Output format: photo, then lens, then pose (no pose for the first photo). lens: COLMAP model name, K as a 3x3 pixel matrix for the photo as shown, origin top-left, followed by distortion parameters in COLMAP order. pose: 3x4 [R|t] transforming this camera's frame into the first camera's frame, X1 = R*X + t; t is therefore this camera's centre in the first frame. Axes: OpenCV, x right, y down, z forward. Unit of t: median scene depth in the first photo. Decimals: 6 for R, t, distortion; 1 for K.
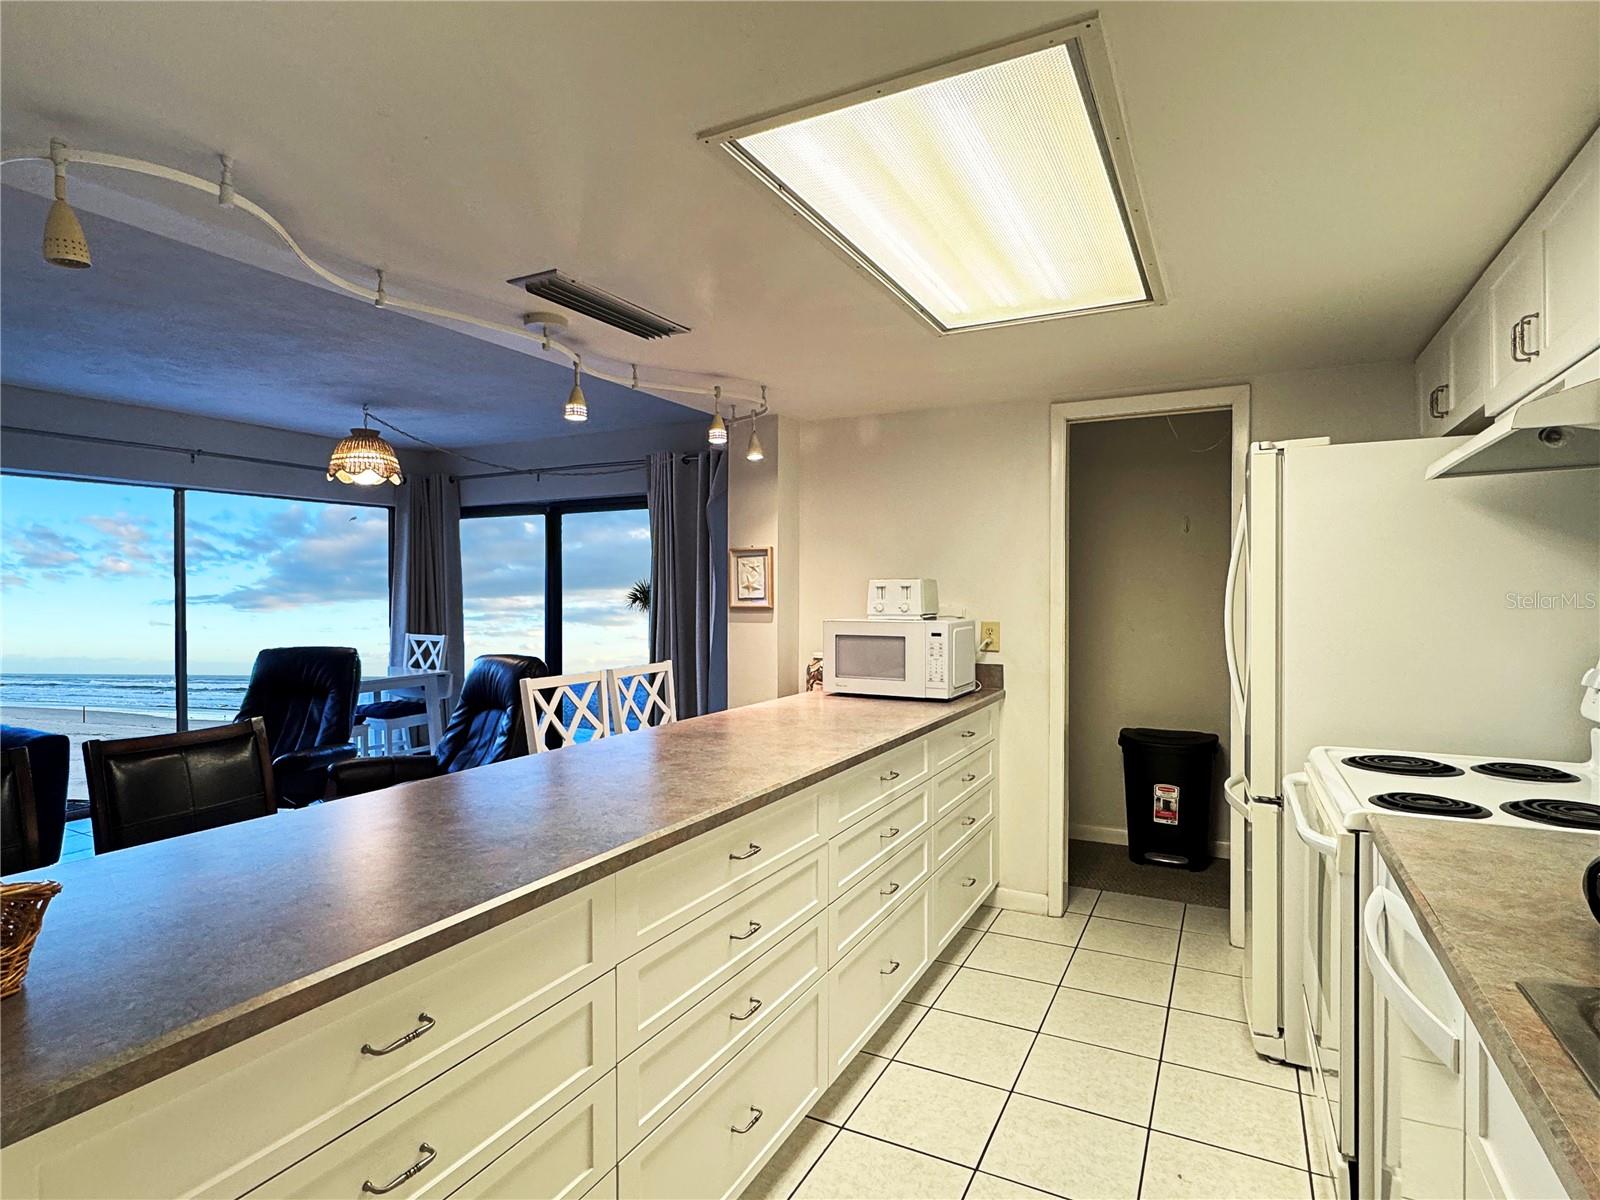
lens RADIAL K [[862.2, 0, 795.8], [0, 862.2, 599.8], [0, 0, 1]] dist [-0.004701, -0.000565]
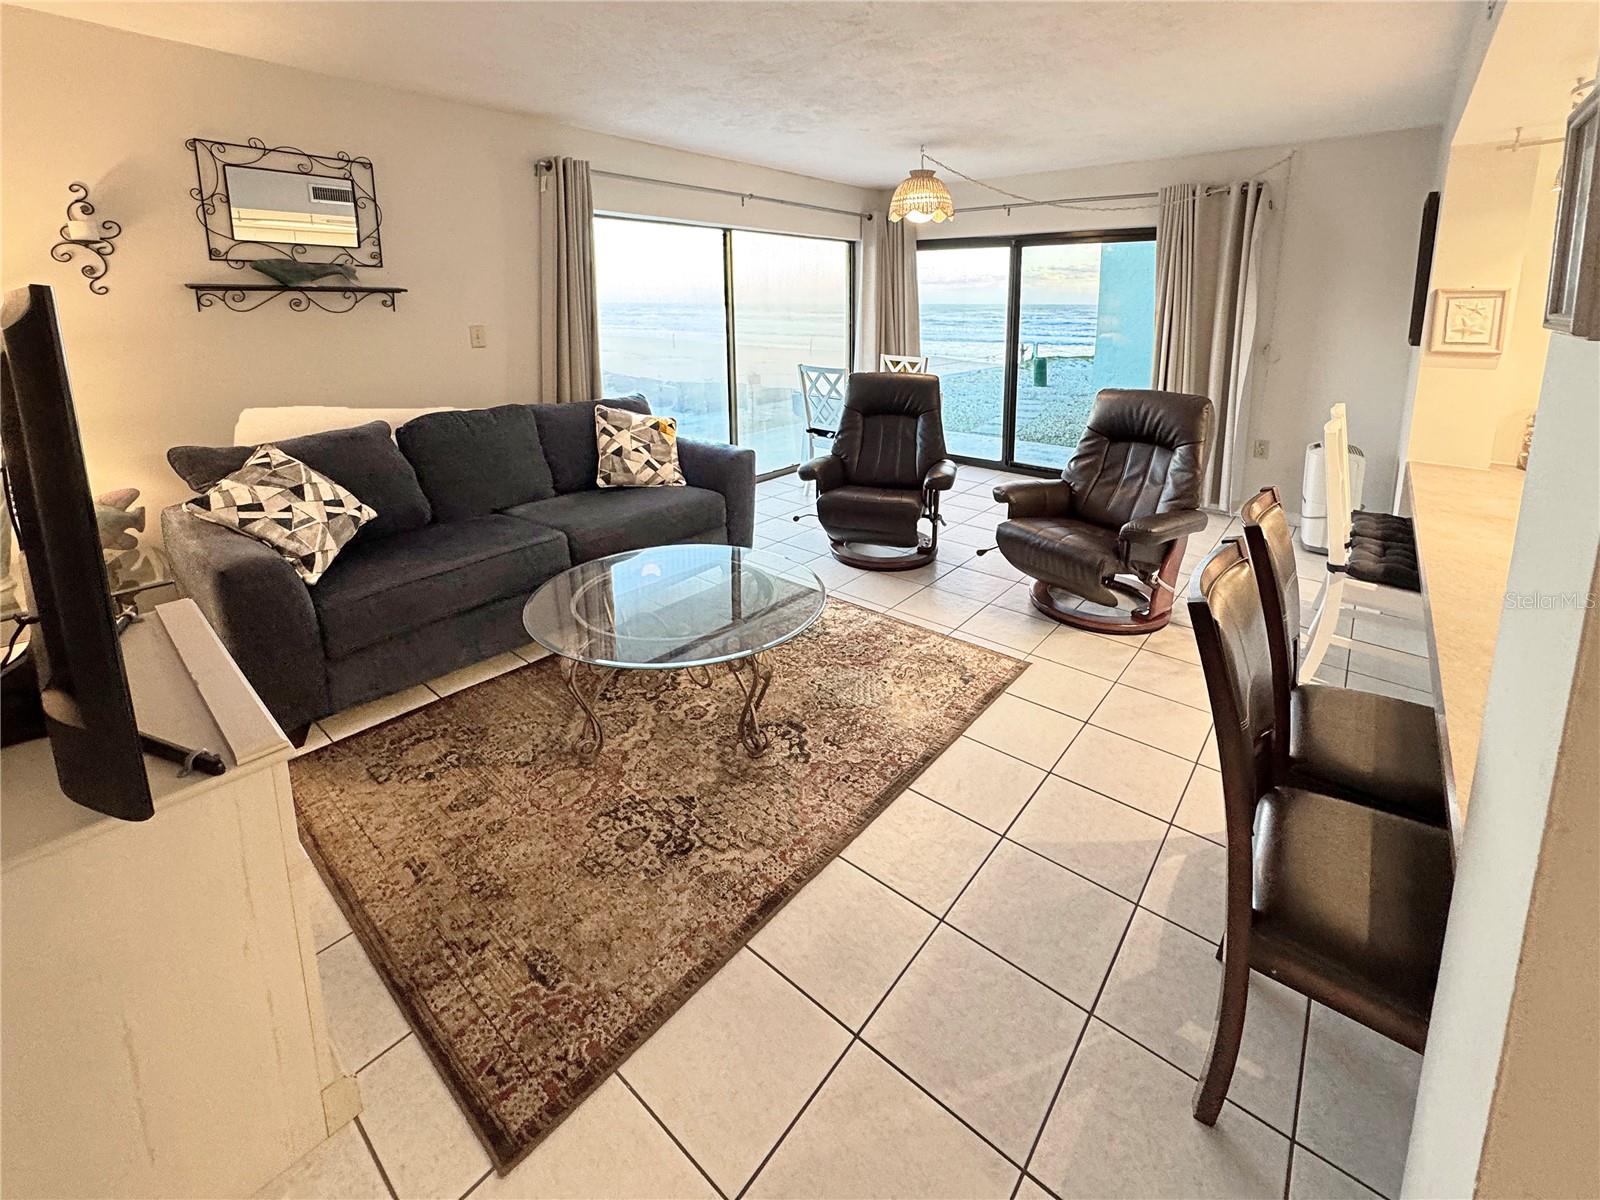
lens RADIAL K [[694.6, 0, 755.1], [0, 694.6, 425.8], [0, 0, 1]] dist [-0.001113, -0.000004]
pose [[0.968797, 0.048784, -0.243008, -0.477977], [-0.007644, 0.985853, 0.167435, -0.026638], [0.247739, -0.160353, 0.955464, 0.065700]]
